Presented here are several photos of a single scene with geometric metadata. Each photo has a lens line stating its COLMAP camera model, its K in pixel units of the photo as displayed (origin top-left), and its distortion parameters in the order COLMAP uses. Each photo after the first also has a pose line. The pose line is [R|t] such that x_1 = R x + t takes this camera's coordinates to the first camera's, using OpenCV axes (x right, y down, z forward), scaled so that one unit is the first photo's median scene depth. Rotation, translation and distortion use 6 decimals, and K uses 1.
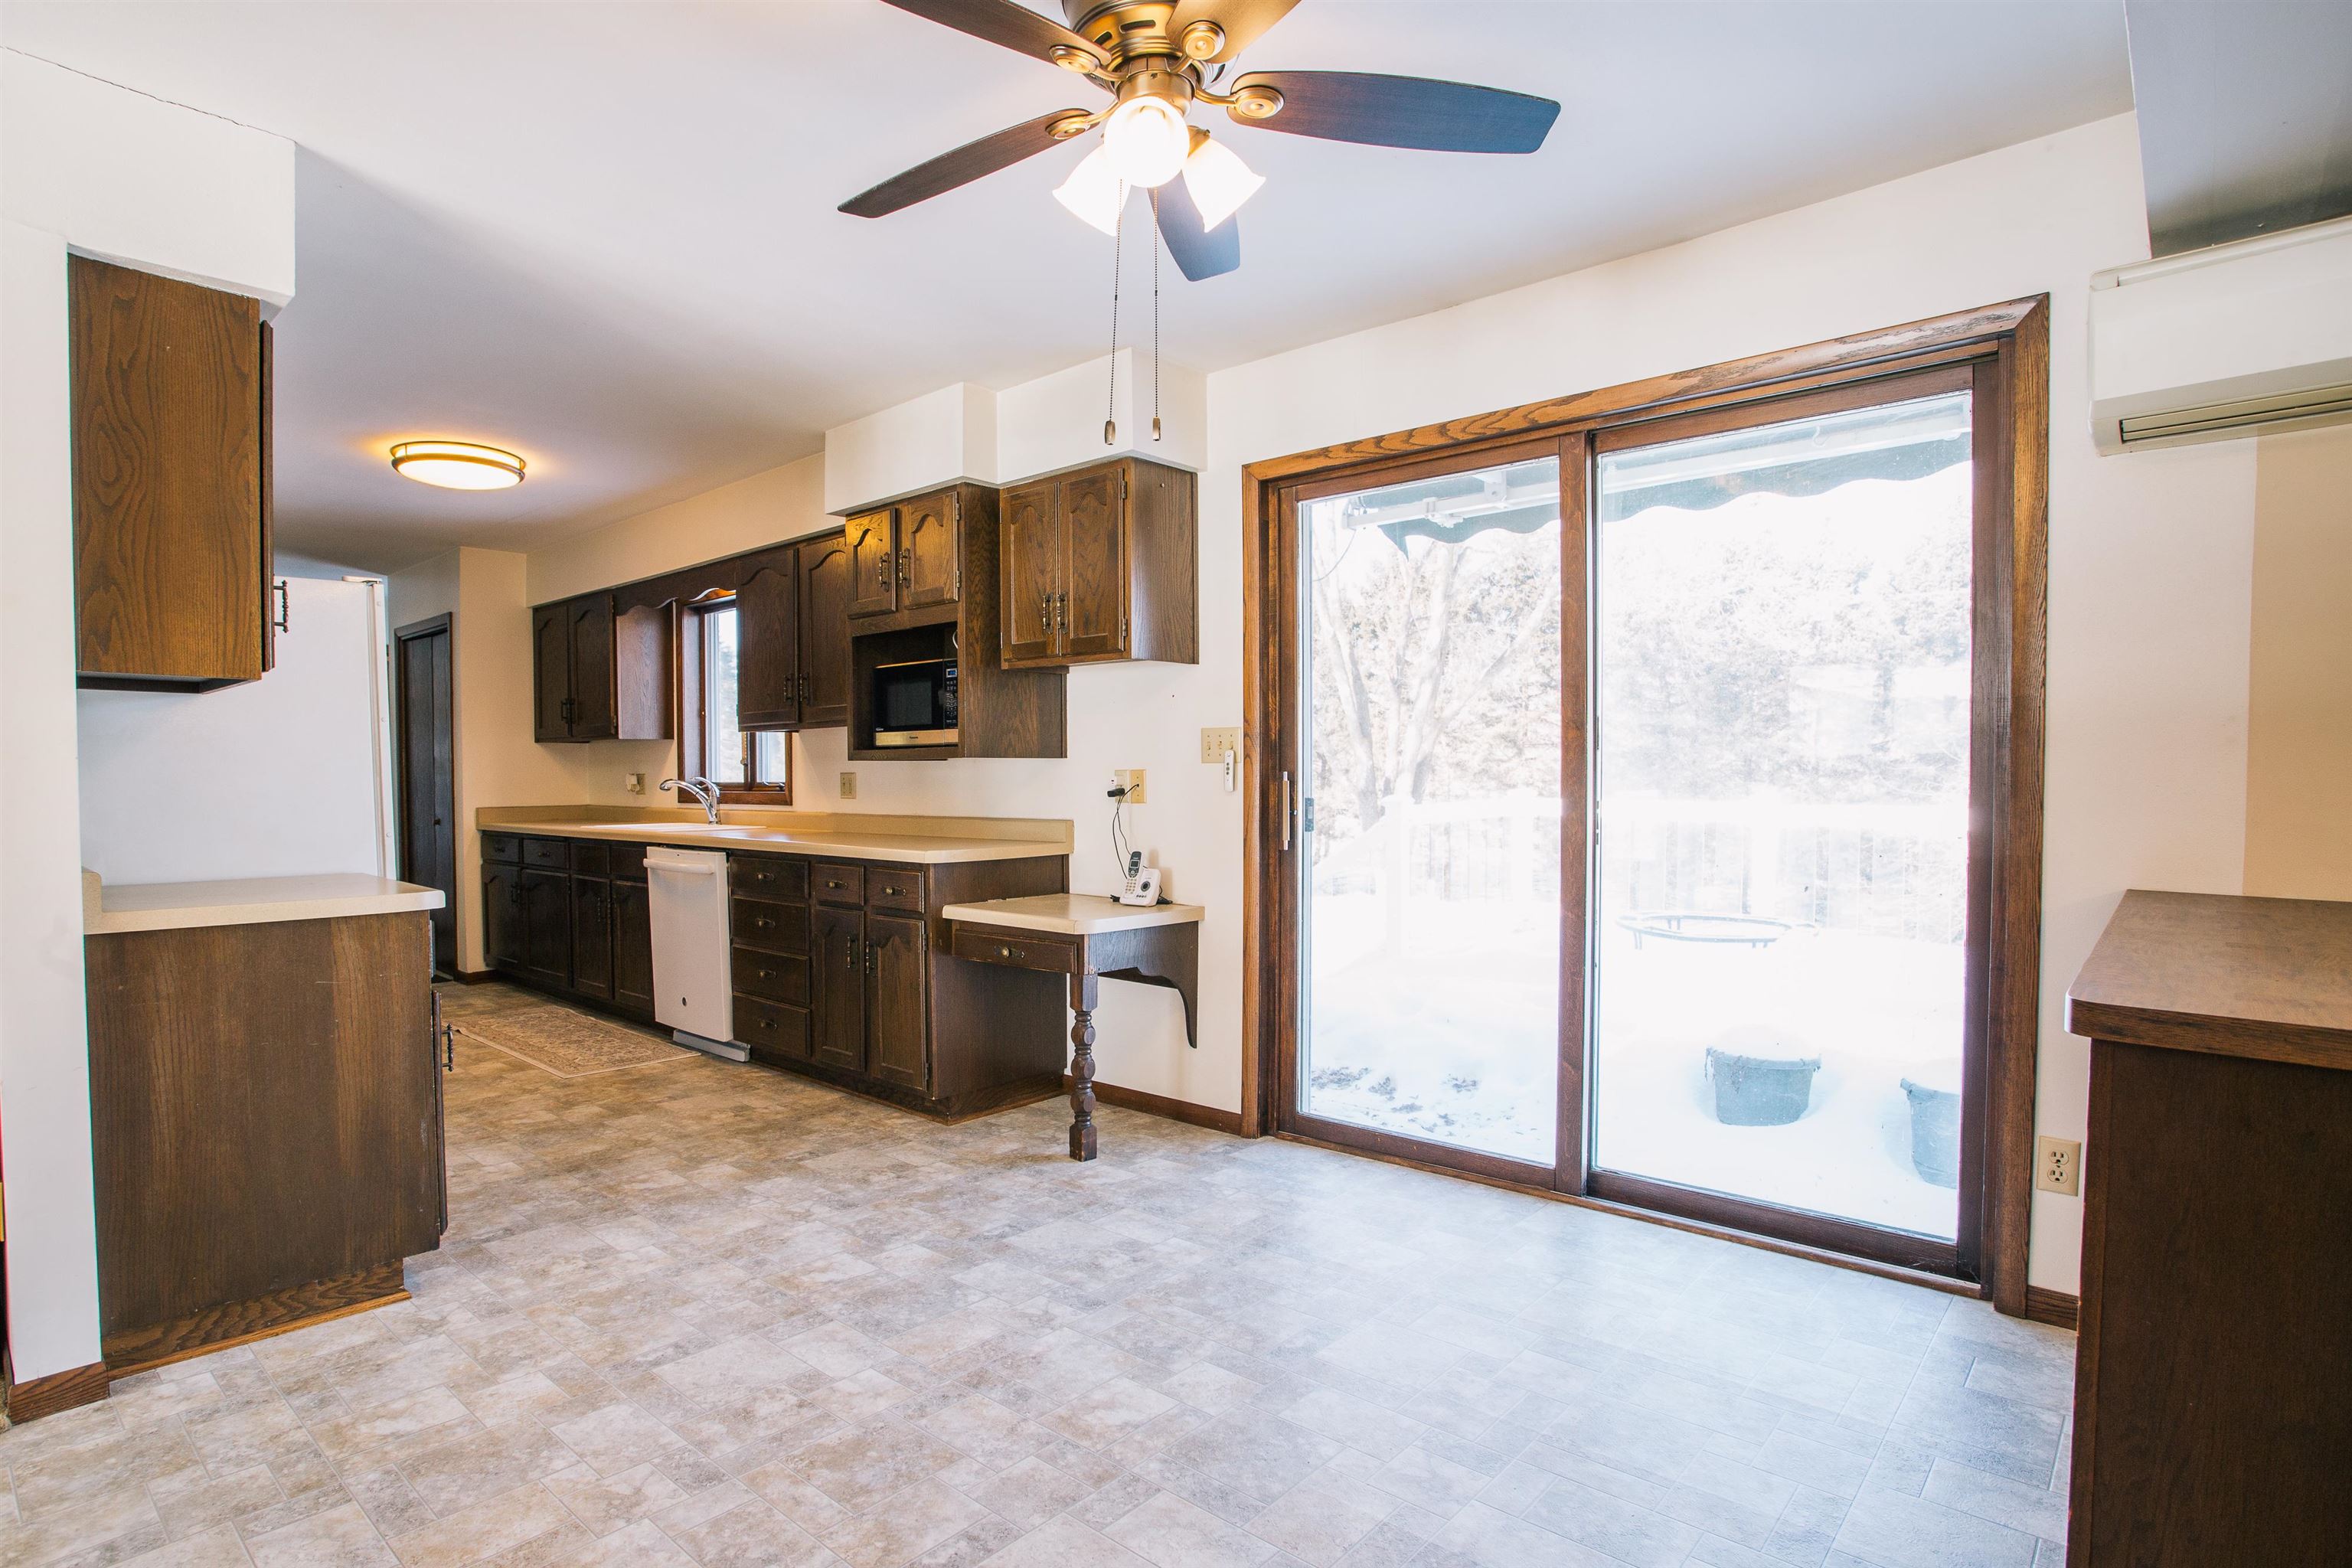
lens RADIAL K [[1222.6, 0, 1128.7], [0, 1222.6, 818.2], [0, 0, 1]] dist [-0.082660, 0.036362]
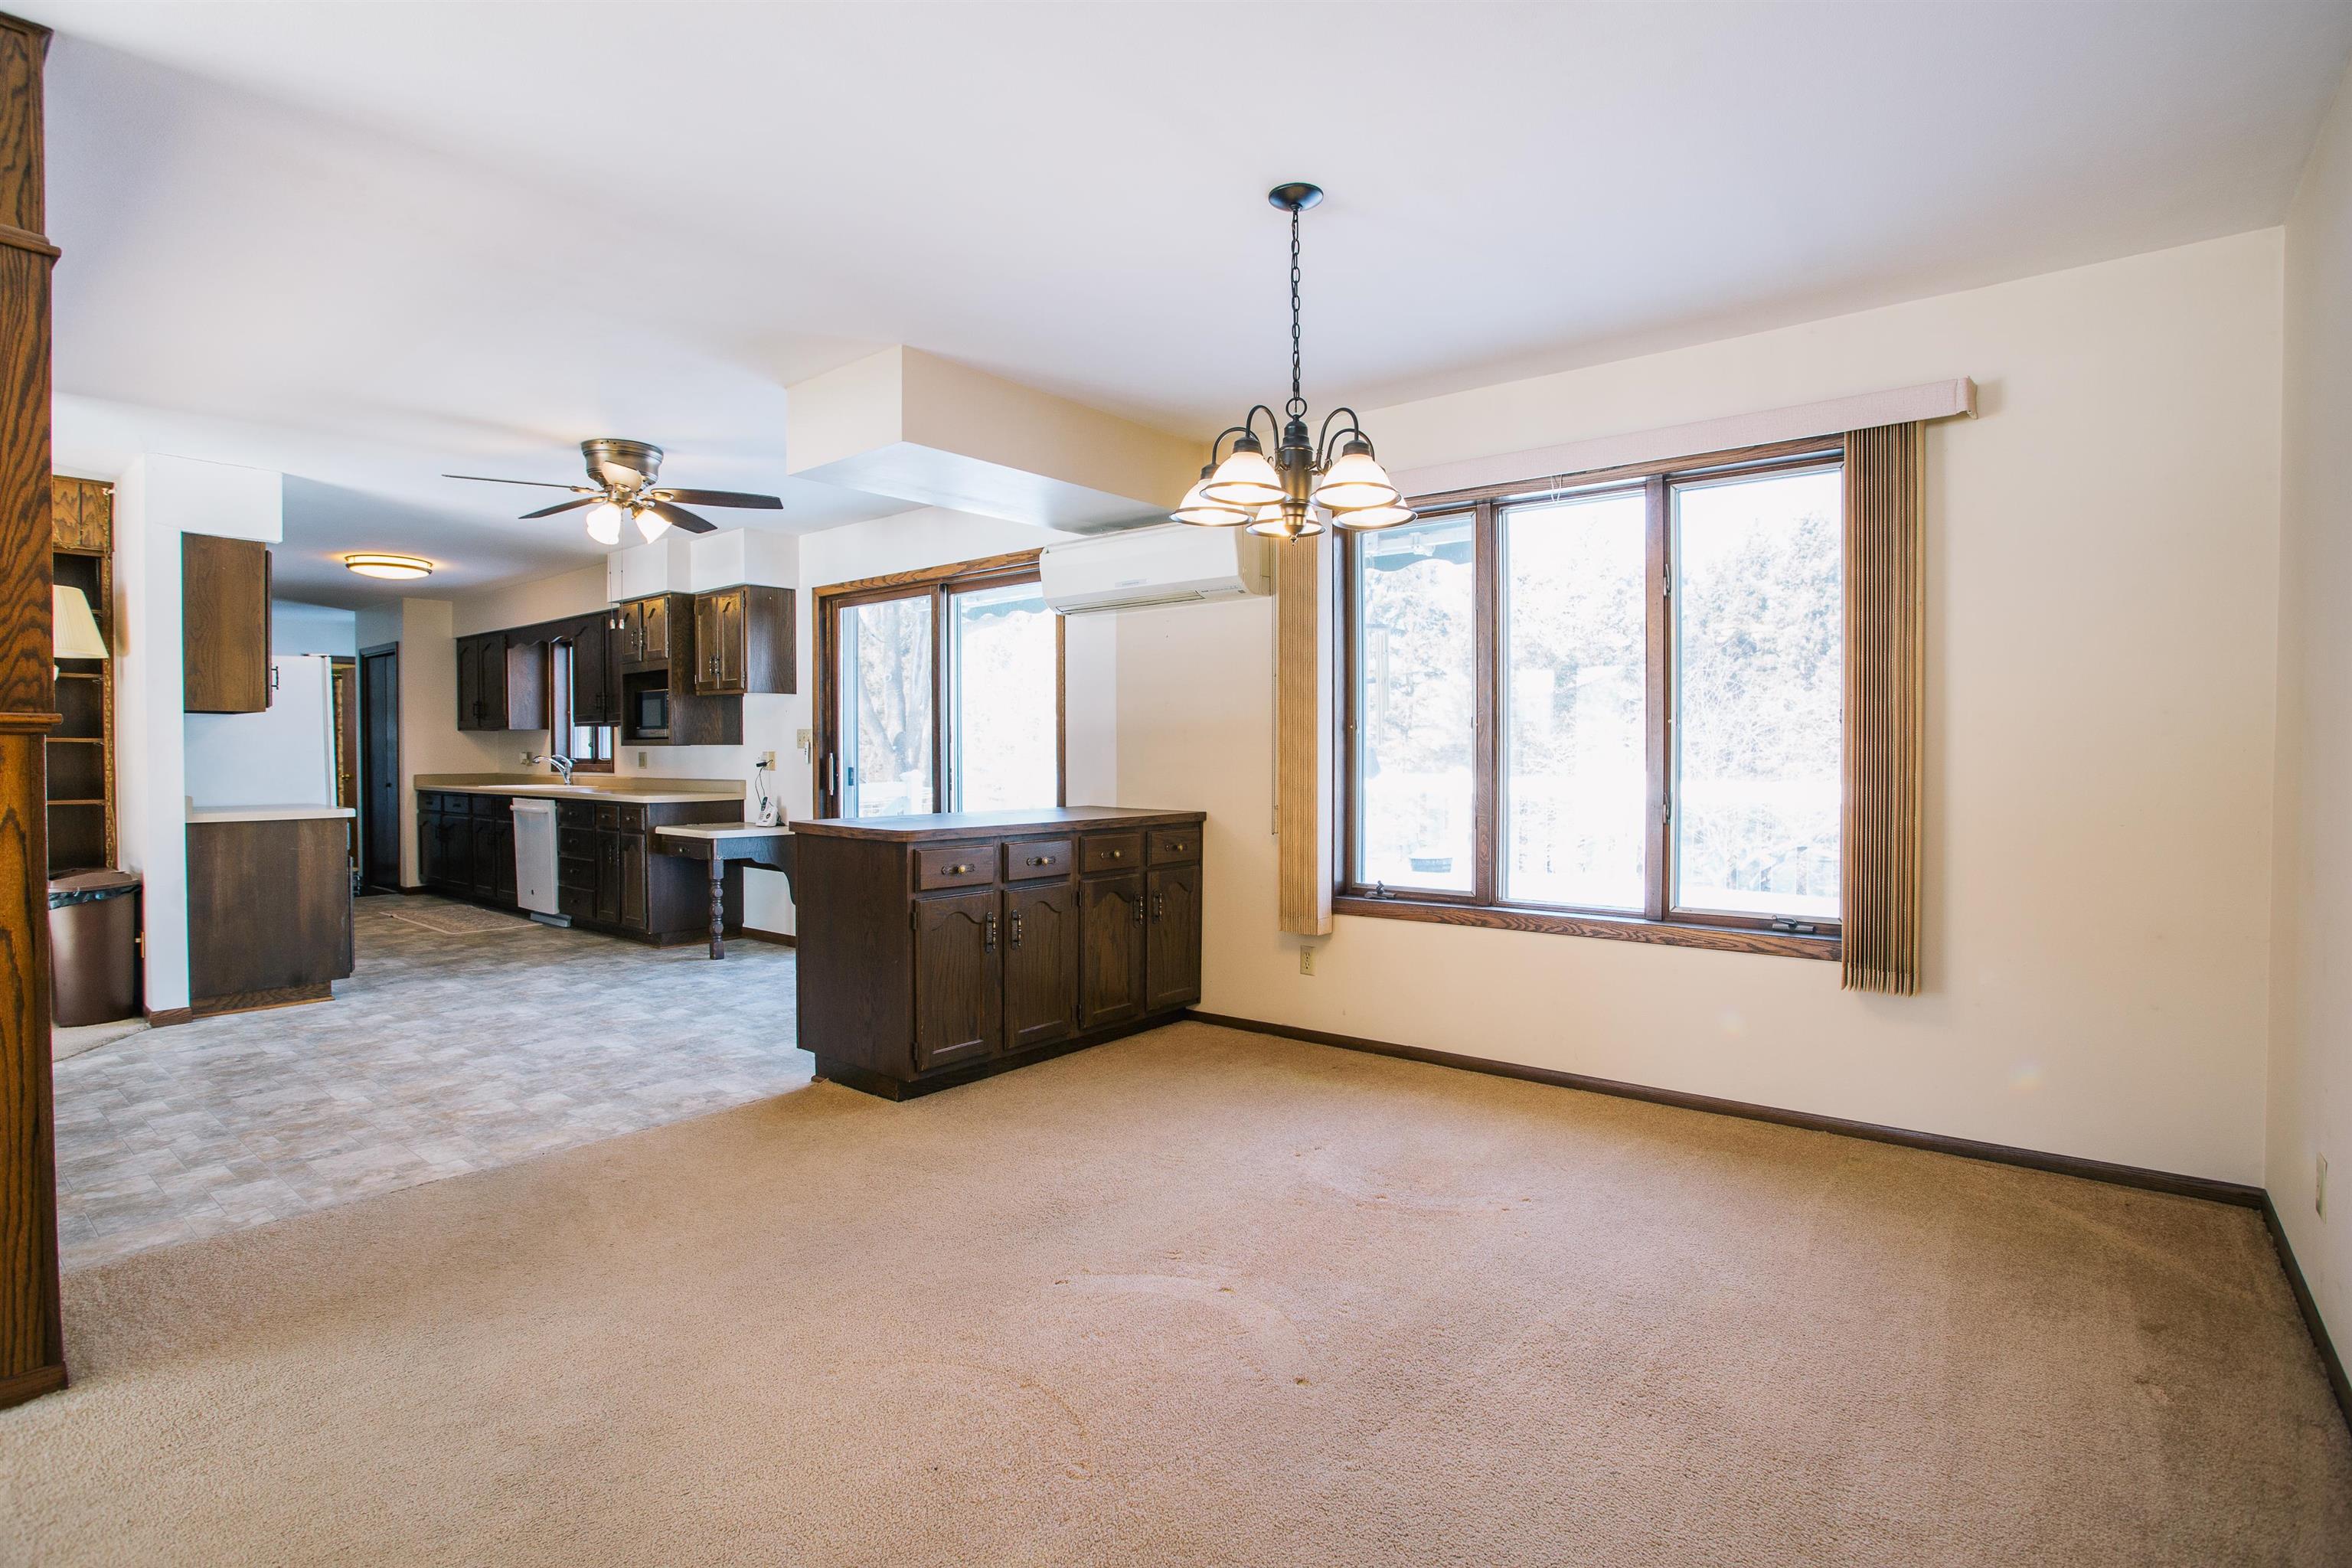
lens RADIAL K [[1139.2, 0, 1191.6], [0, 1139.2, 775.6], [0, 0, 1]] dist [-0.067382, 0.024481]
pose [[0.997308, 0.001069, 0.073314, 0.444427], [-0.000005, 0.999895, -0.014504, 0.017316], [-0.073322, 0.014464, 0.997203, -0.619913]]
